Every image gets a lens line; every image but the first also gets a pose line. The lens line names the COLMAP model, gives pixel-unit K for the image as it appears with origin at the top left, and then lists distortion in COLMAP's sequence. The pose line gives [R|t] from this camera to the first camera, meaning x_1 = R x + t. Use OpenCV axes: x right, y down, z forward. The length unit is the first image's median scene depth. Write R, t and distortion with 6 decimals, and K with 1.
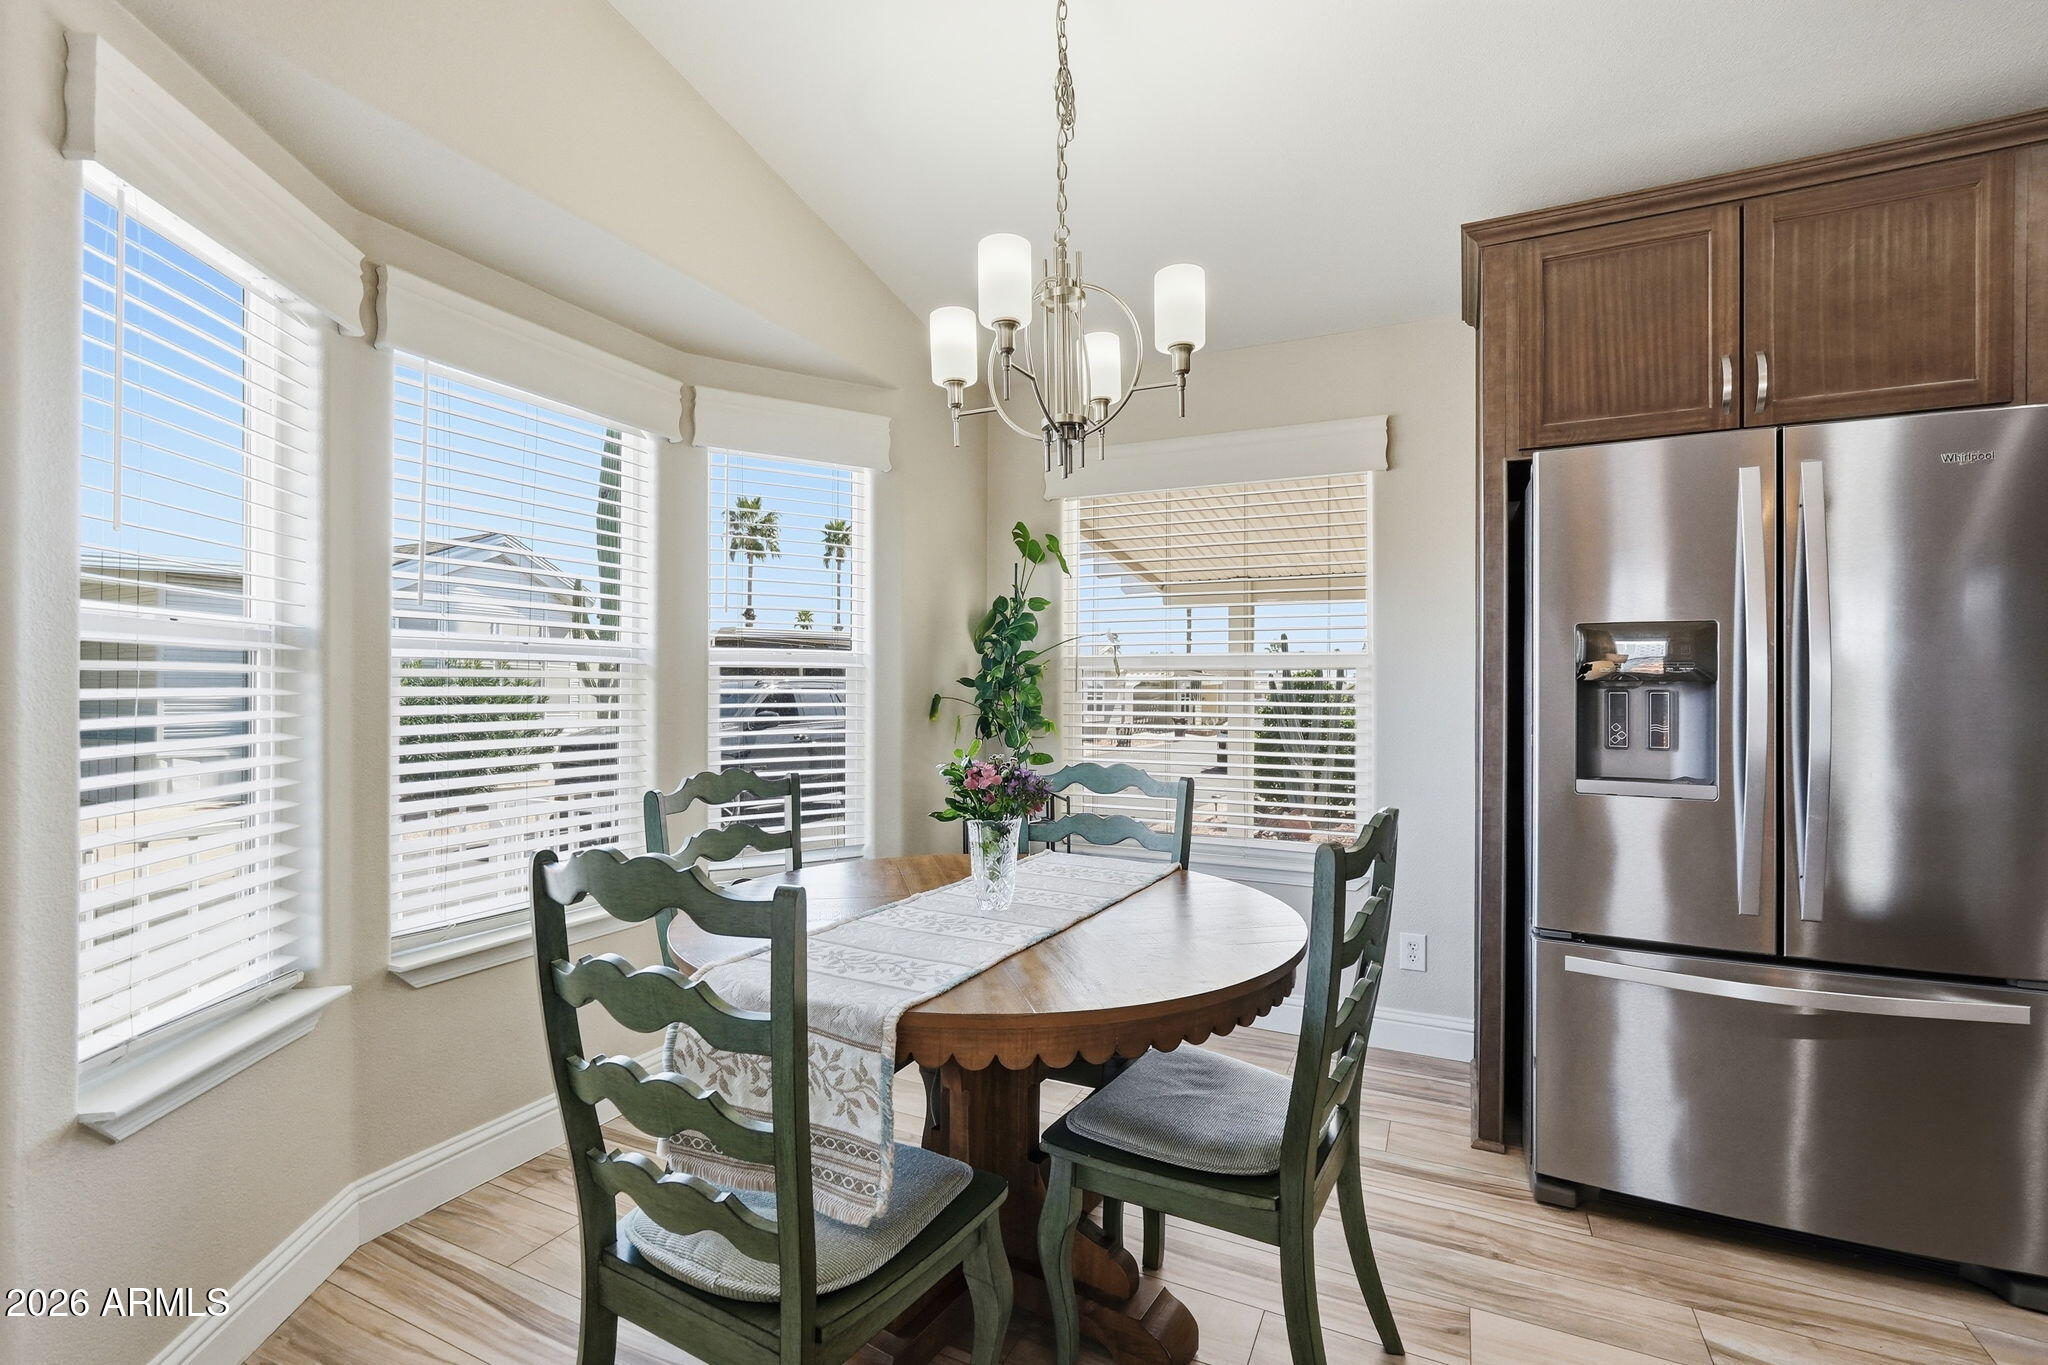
lens RADIAL K [[903.7, 0, 1013.4], [0, 903.7, 687.4], [0, 0, 1]] dist [-0.002277, 0.004151]
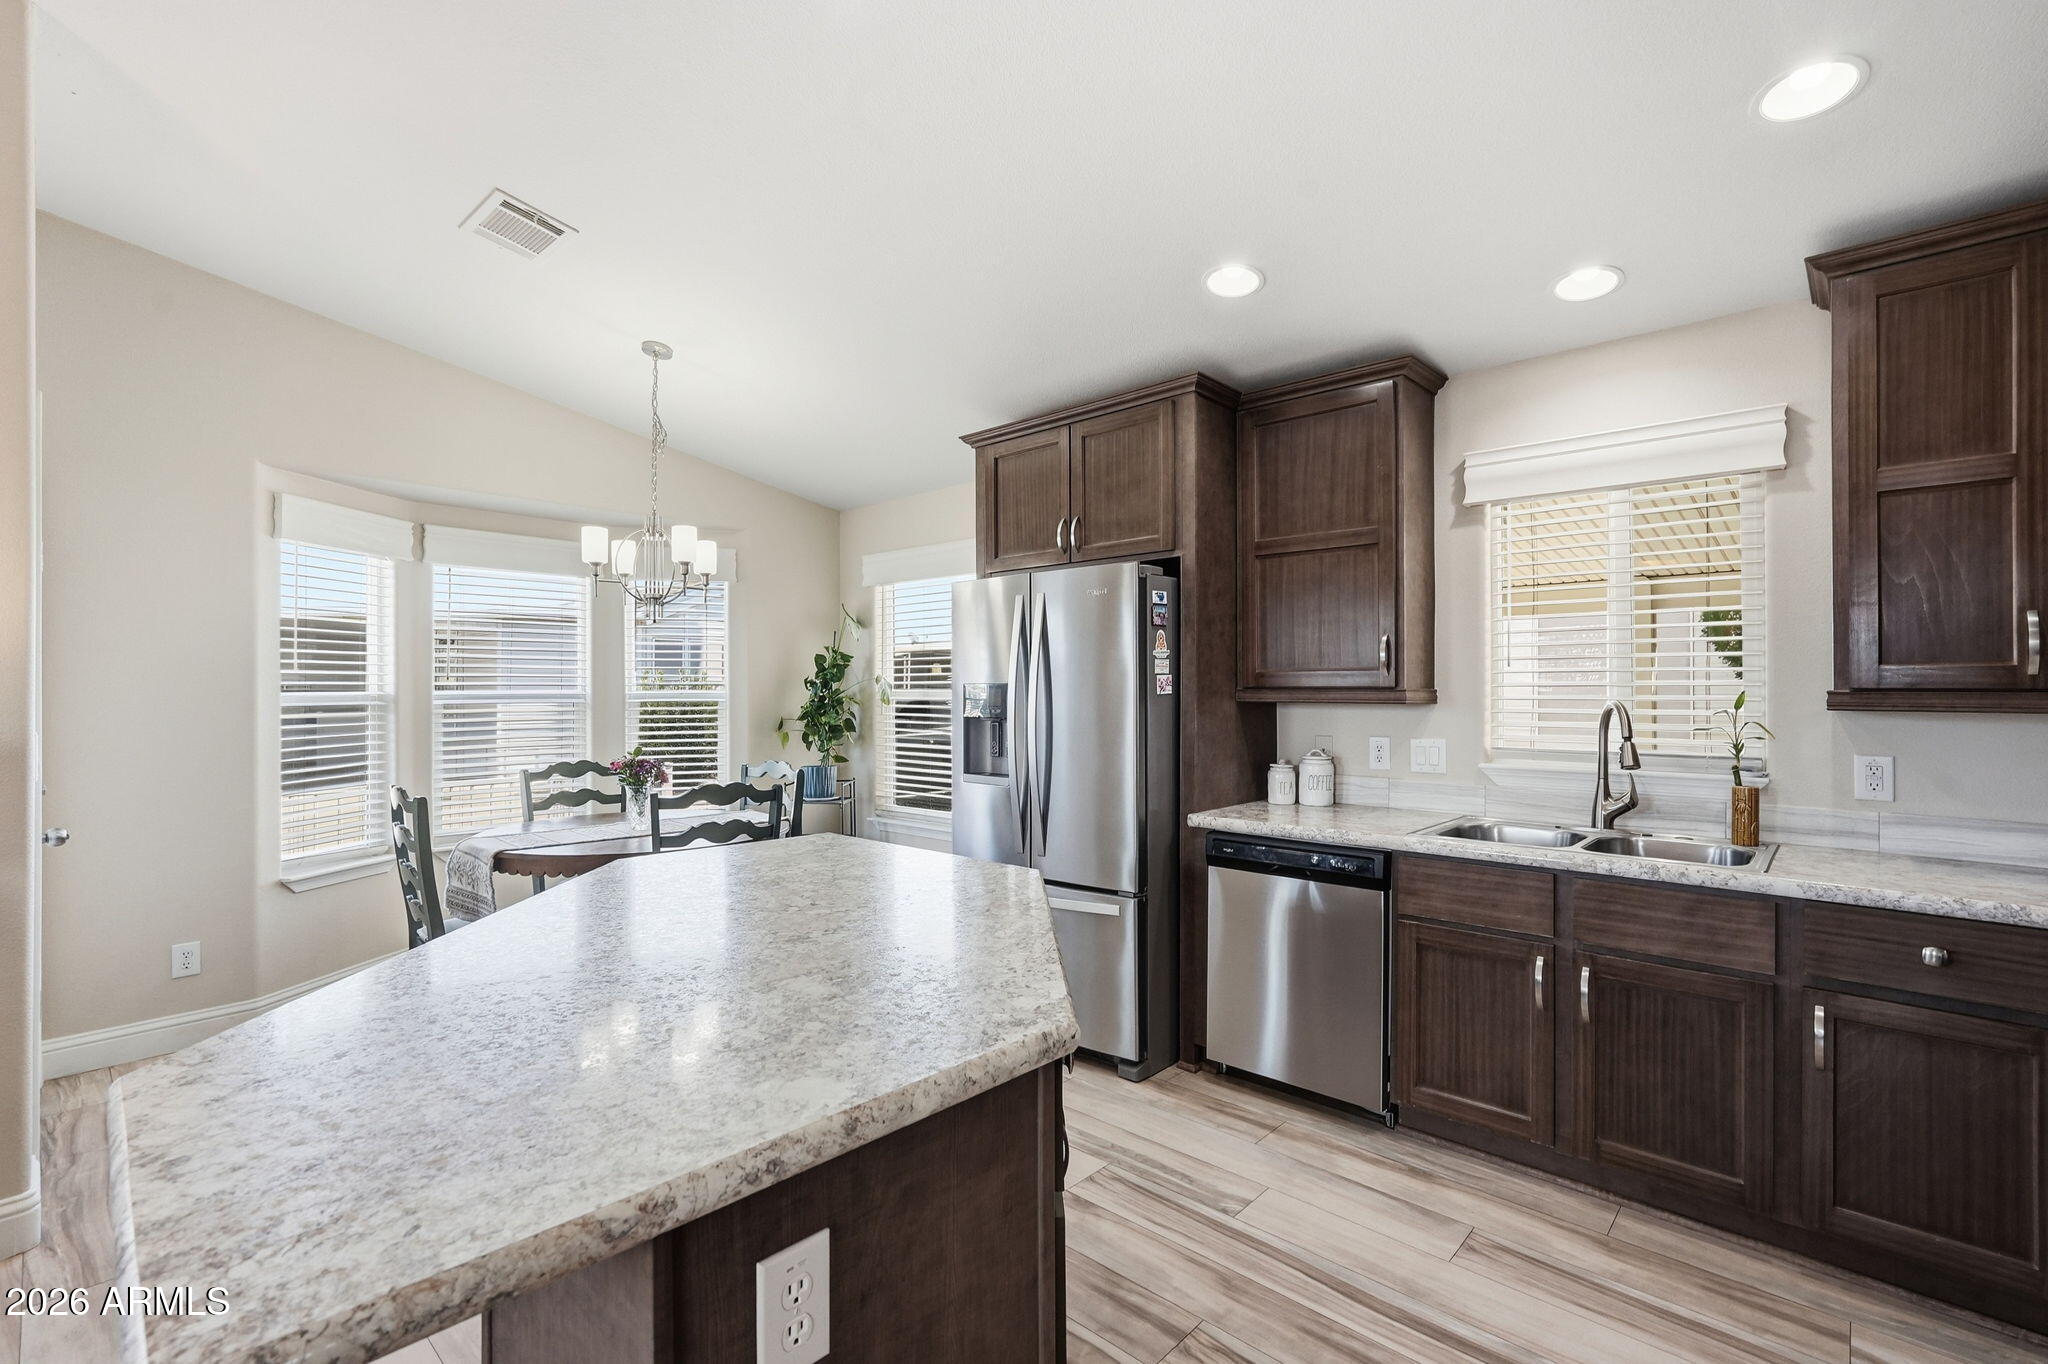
lens RADIAL K [[903.7, 0, 1014.4], [0, 903.7, 690.3], [0, 0, 1]] dist [-0.002277, 0.004151]
pose [[0.955391, -0.008852, -0.295212, 1.252071], [0.008530, 0.999961, -0.002378, -0.052032], [0.295222, -0.000246, 0.955429, -0.634596]]
